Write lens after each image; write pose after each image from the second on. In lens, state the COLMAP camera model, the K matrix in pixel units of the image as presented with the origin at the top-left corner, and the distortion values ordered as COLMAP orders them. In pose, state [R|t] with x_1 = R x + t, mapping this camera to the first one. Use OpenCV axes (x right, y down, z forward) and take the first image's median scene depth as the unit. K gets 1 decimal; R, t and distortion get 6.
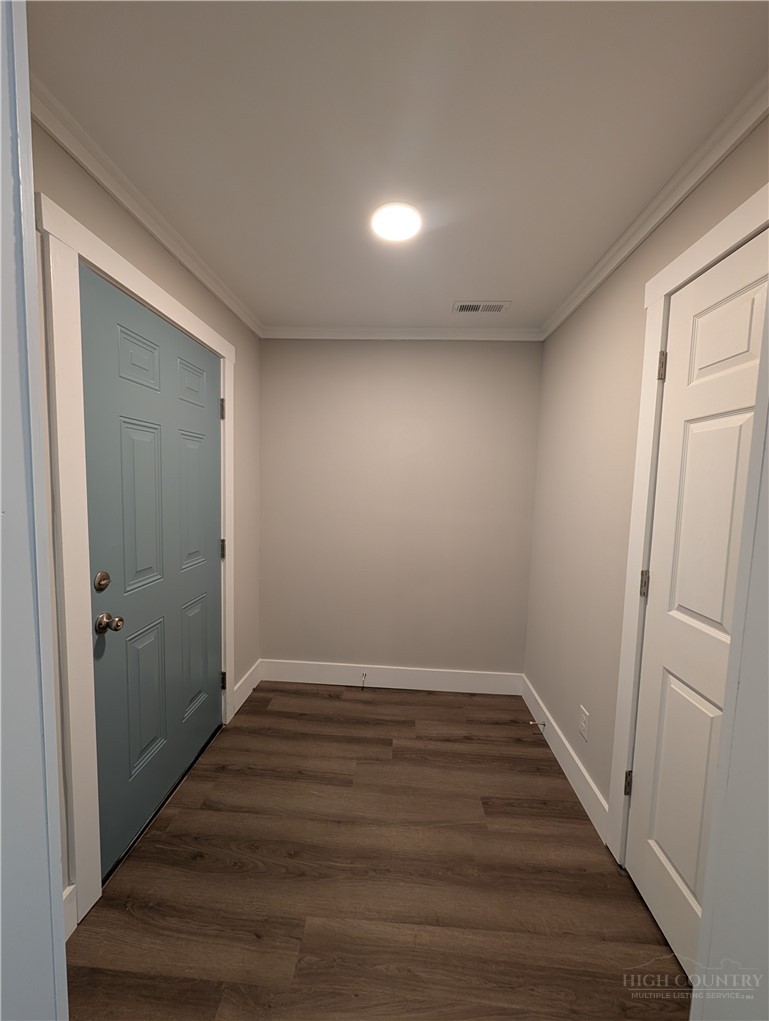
lens RADIAL K [[387.0, 0, 382.5], [0, 387.0, 511.4], [0, 0, 1]] dist [-0.001743, 0.000954]
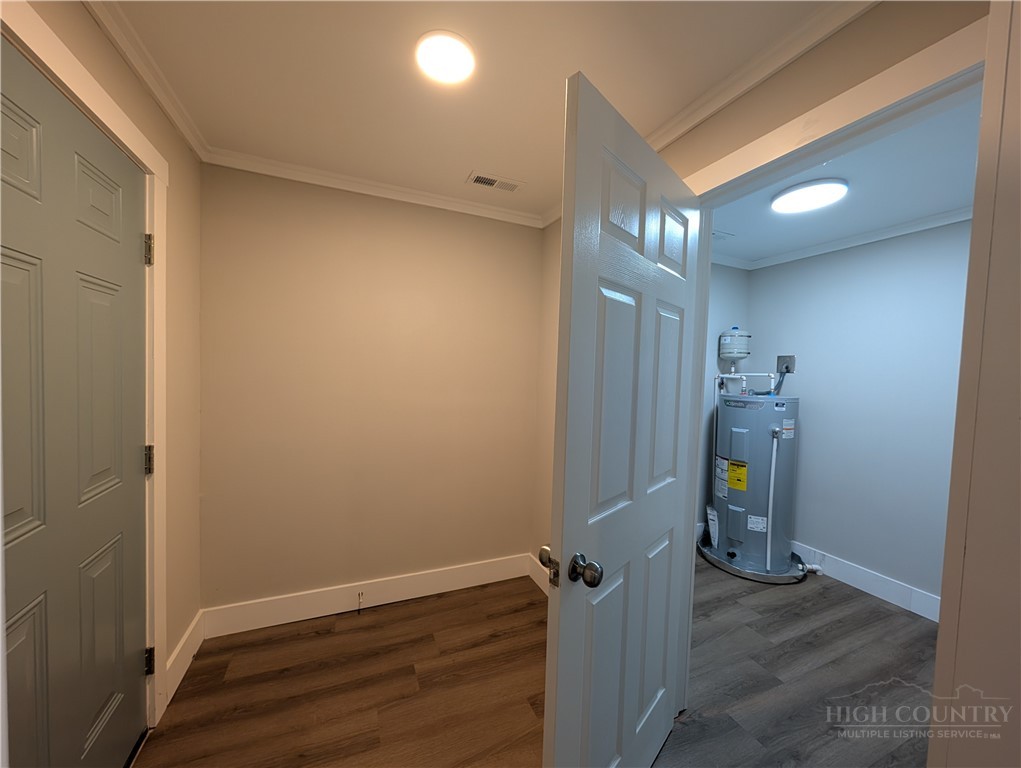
lens RADIAL K [[387.0, 0, 510.1], [0, 387.0, 384.0], [0, 0, 1]] dist [-0.001743, 0.000954]
pose [[0.894477, -0.015488, 0.446846, -0.149902], [0.025854, 0.999519, -0.017109, -0.006036], [-0.446366, 0.026856, 0.894447, 0.126856]]
